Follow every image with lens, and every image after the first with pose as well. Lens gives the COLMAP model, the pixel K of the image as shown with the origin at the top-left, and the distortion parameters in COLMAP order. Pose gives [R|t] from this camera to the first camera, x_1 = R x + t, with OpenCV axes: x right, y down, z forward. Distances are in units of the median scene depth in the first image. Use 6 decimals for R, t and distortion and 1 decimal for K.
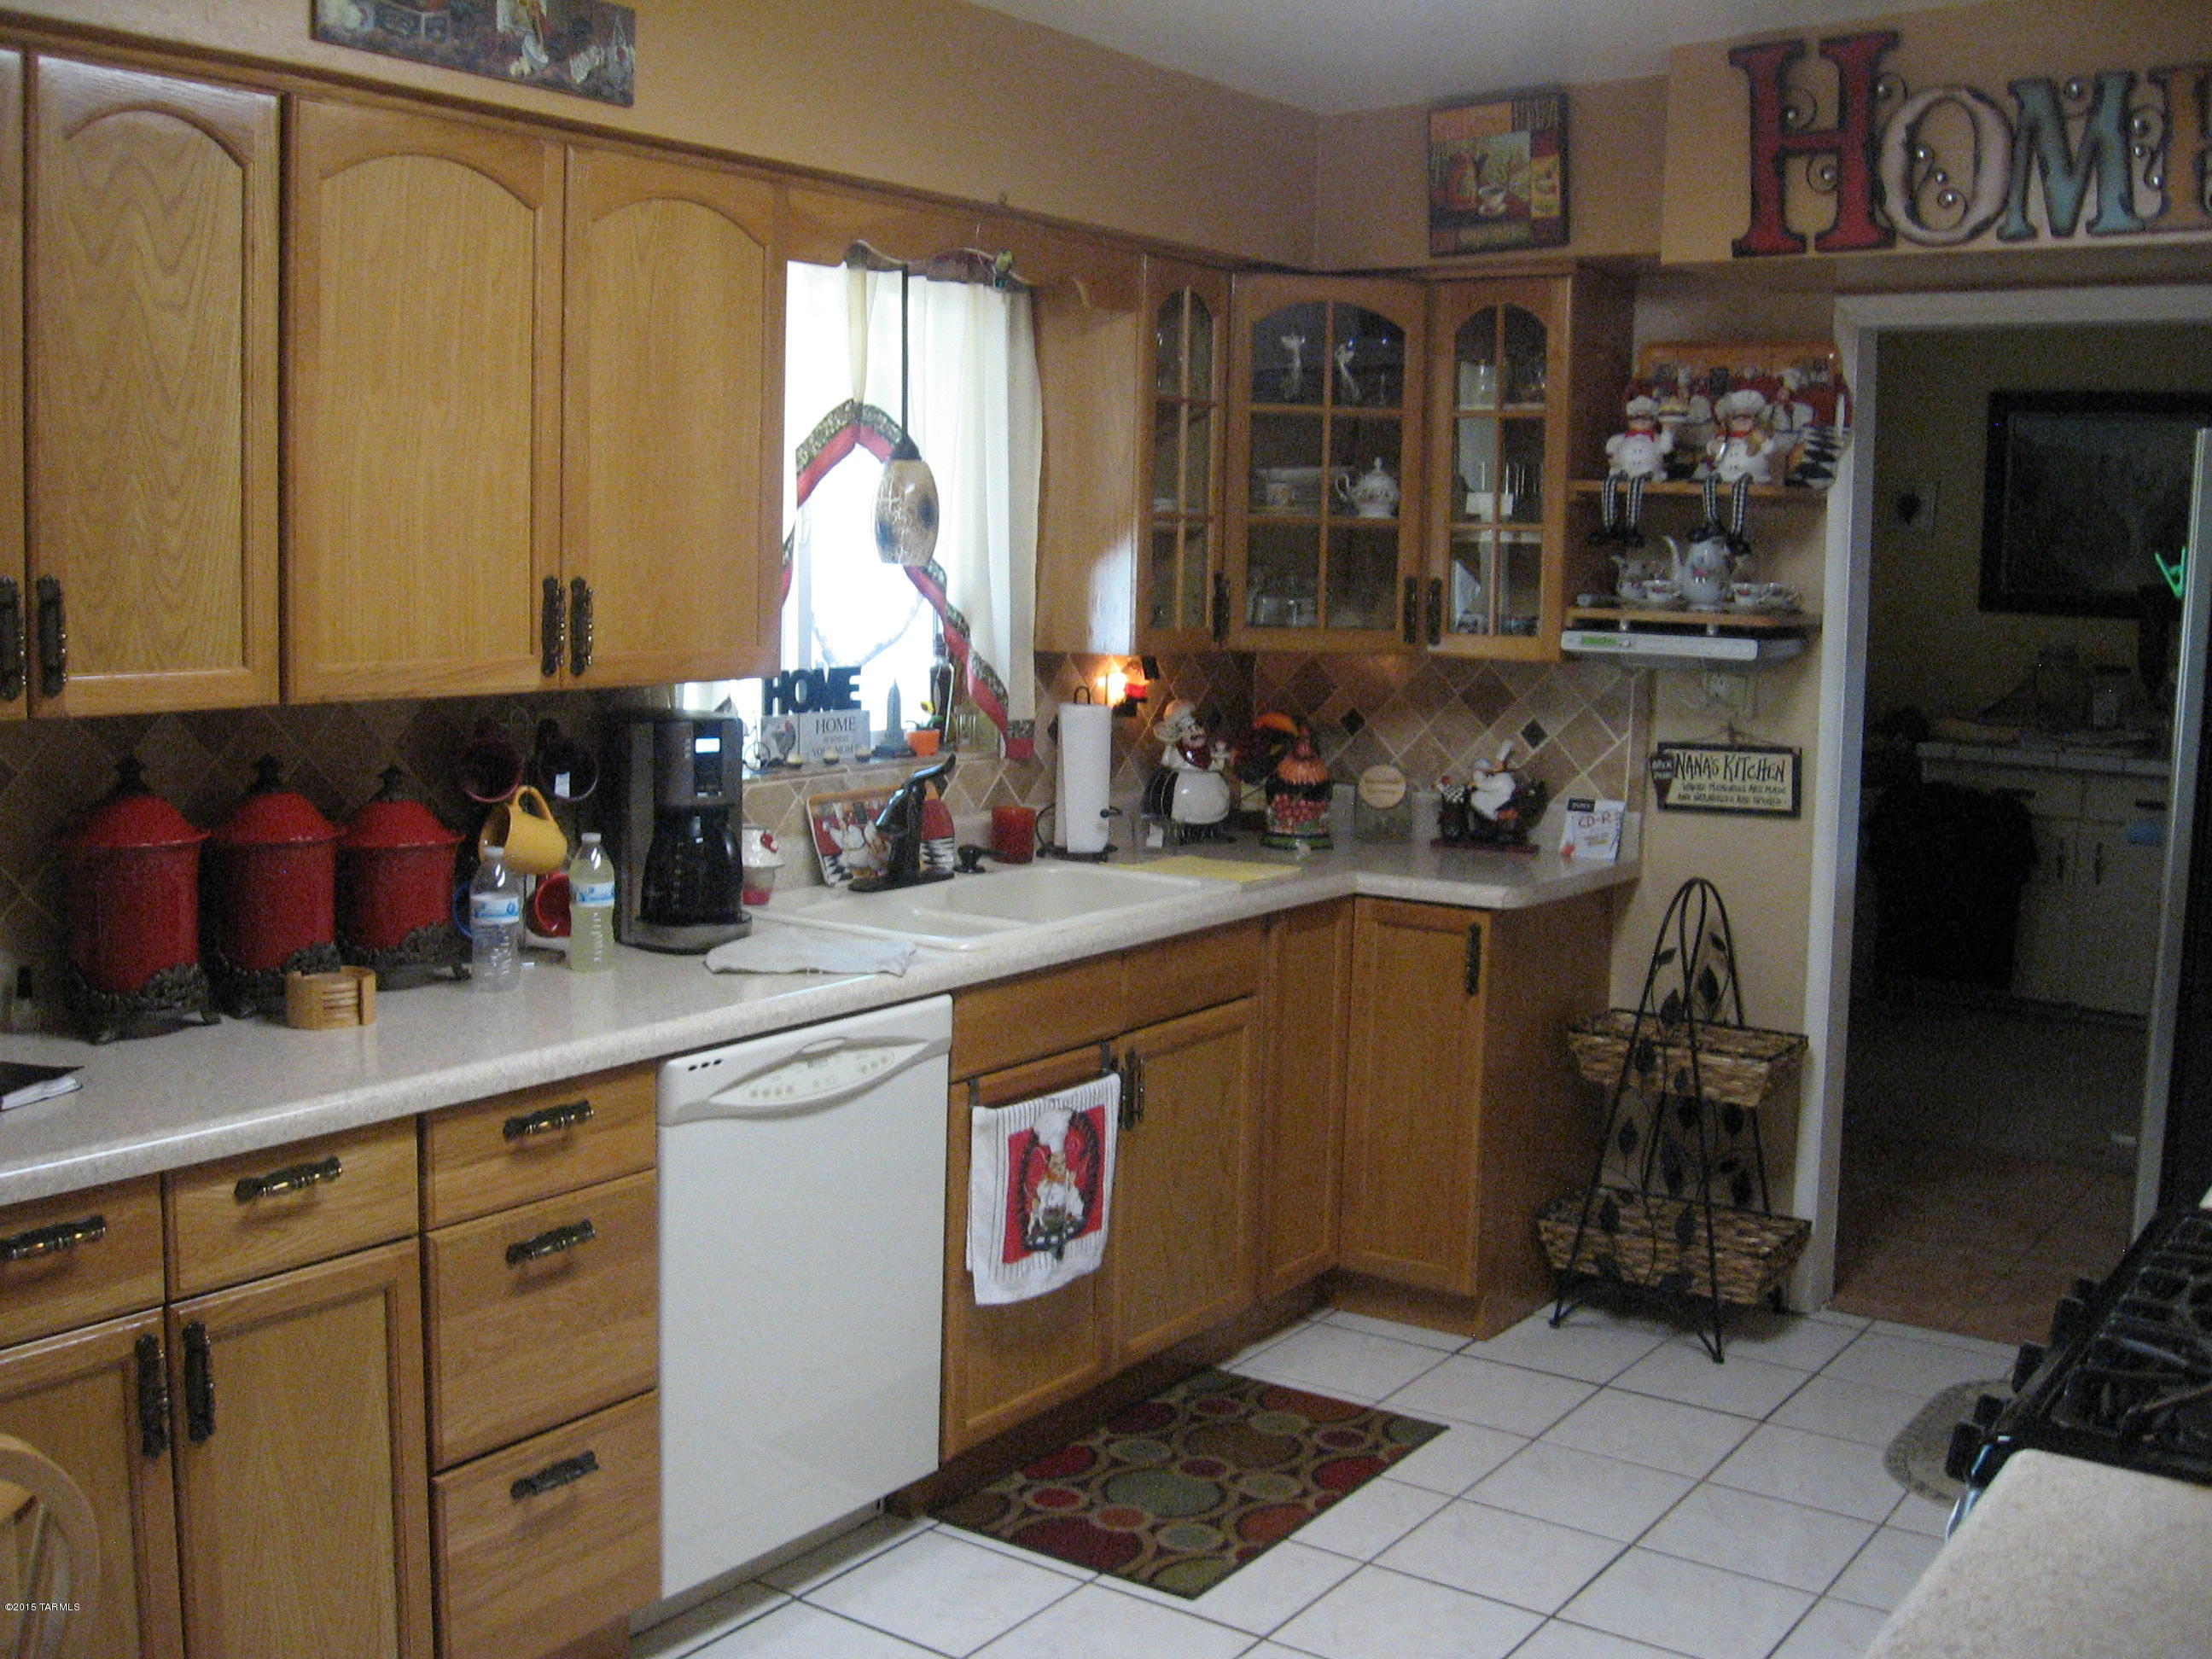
lens RADIAL K [[2297.5, 0, 1082.6], [0, 2297.5, 811.3], [0, 0, 1]] dist [-0.117086, 0.000000]
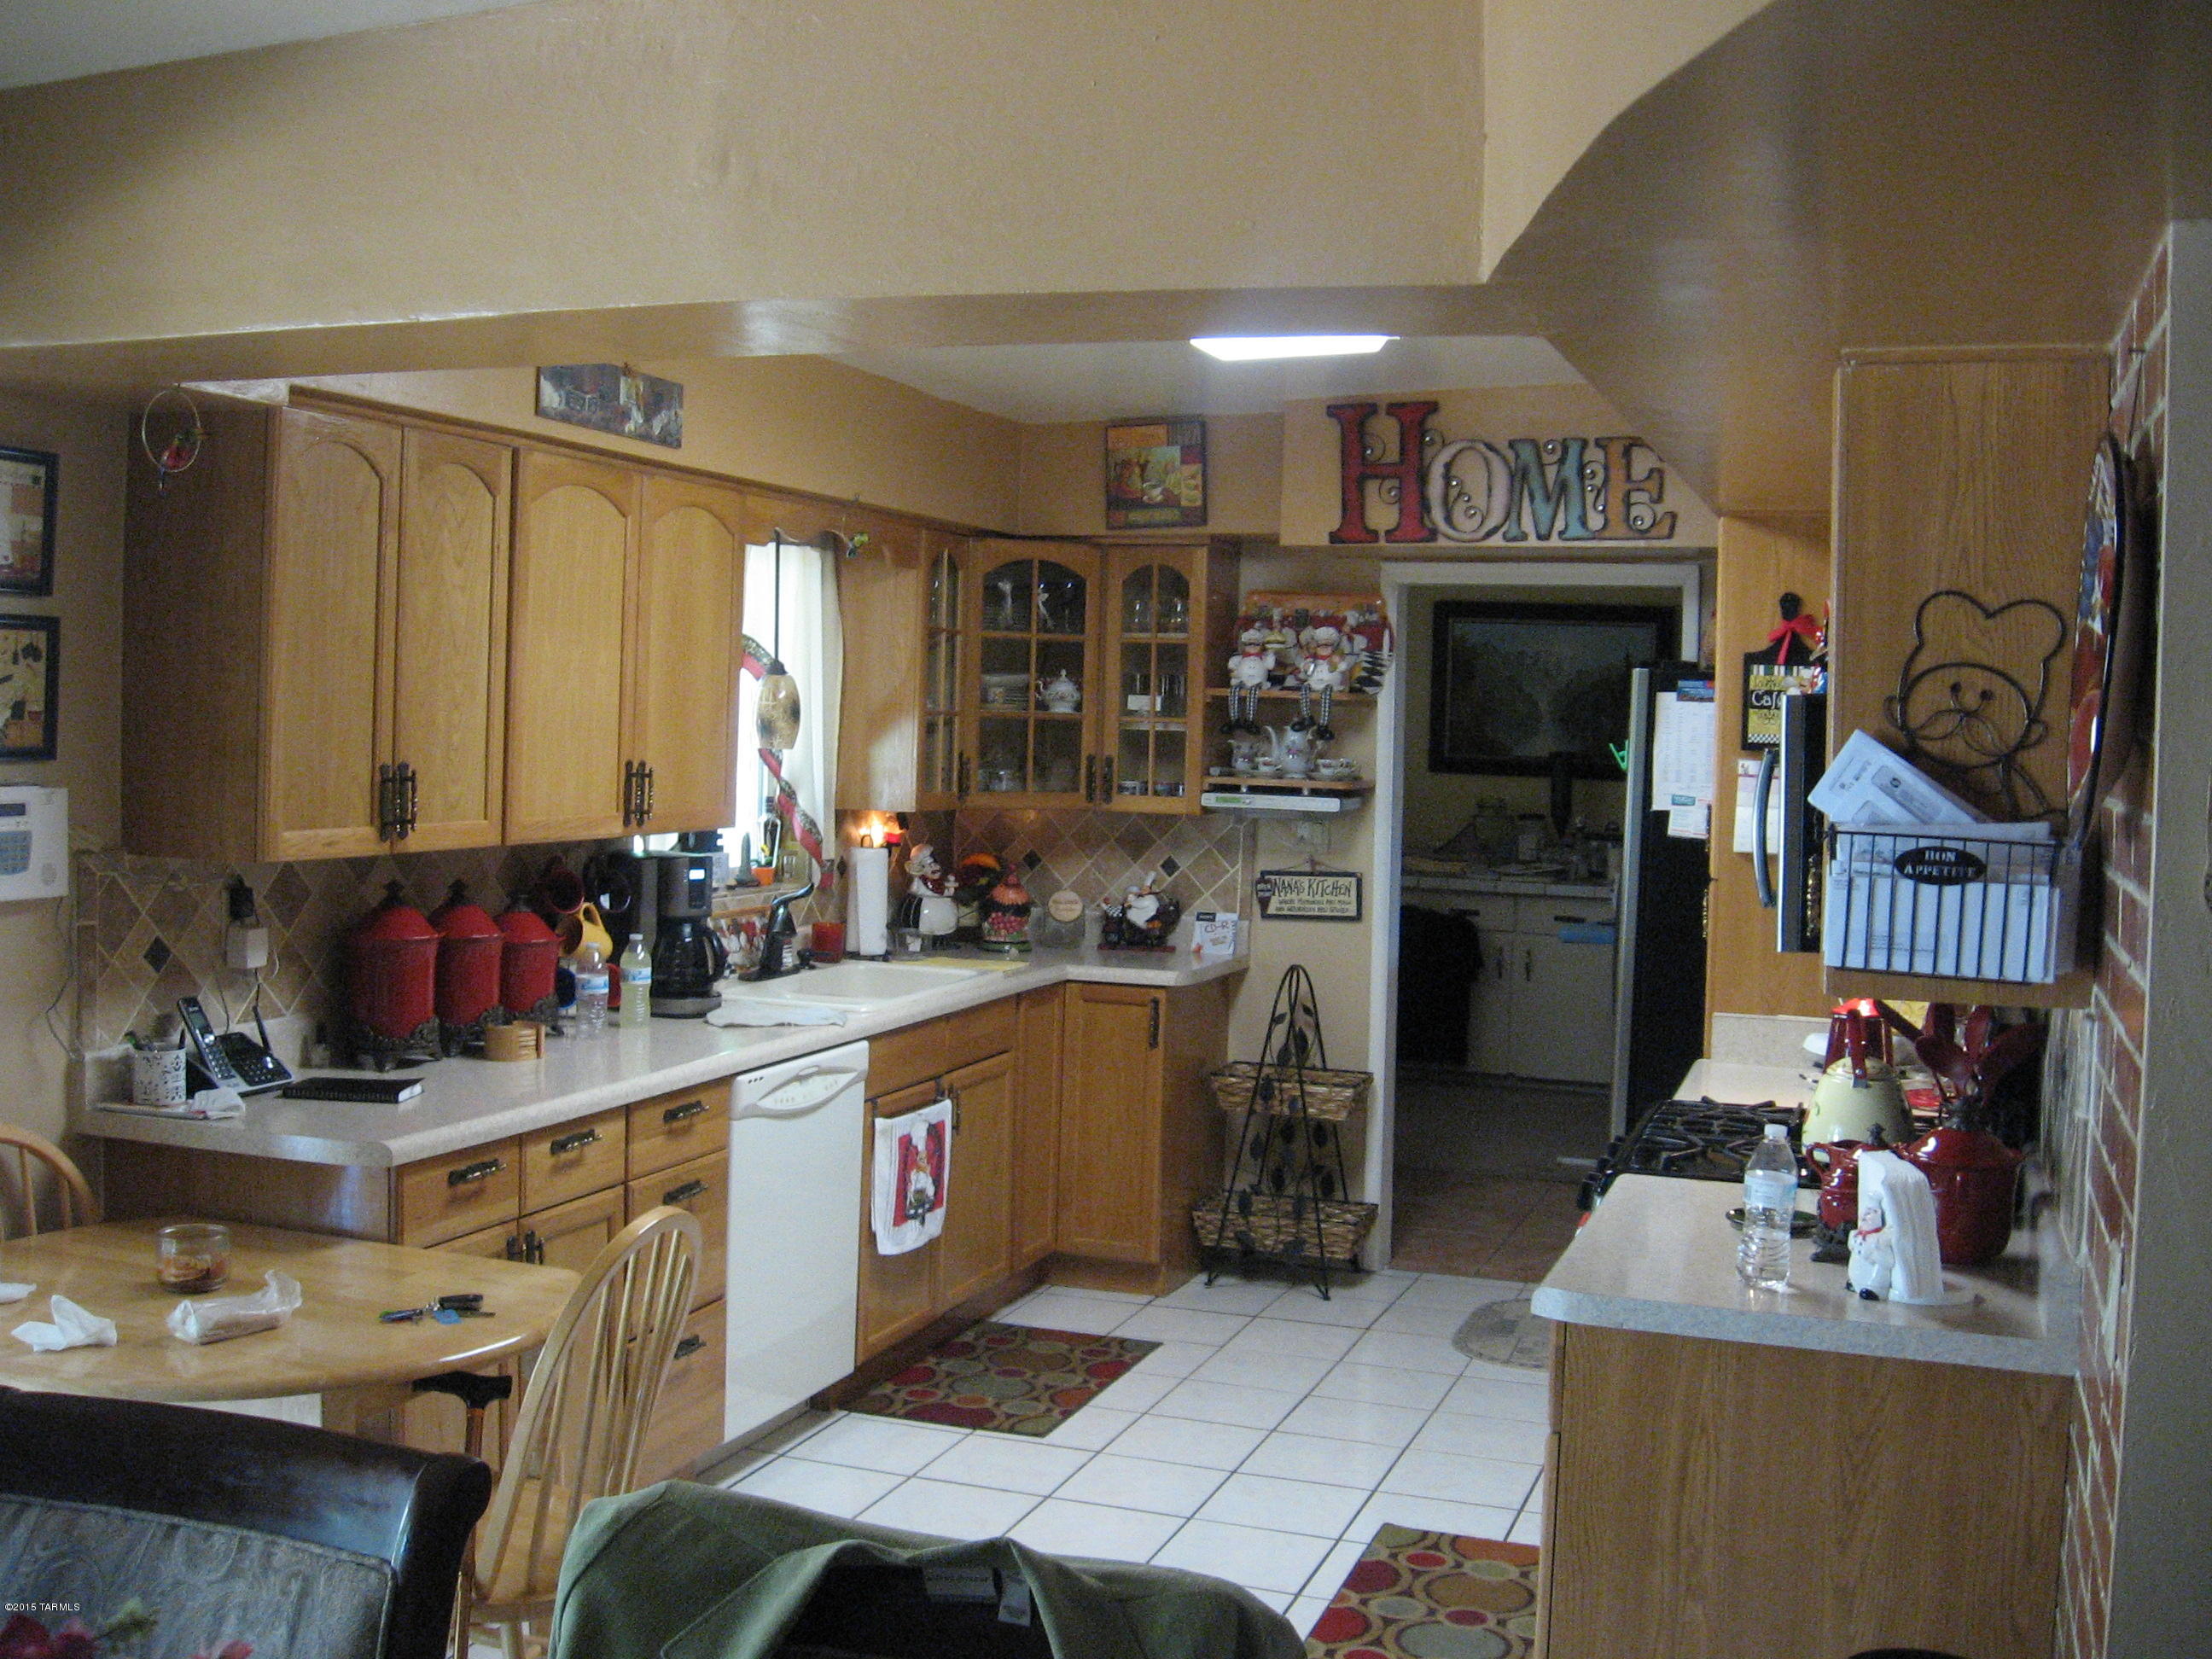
lens RADIAL K [[2297.5, 0, 1123.5], [0, 2297.5, 830.0], [0, 0, 1]] dist [-0.117086, 0.000000]
pose [[0.961611, -0.007025, 0.274325, -0.252346], [0.023404, 0.998129, -0.056478, 0.026415], [-0.273415, 0.060730, 0.959977, -0.396764]]
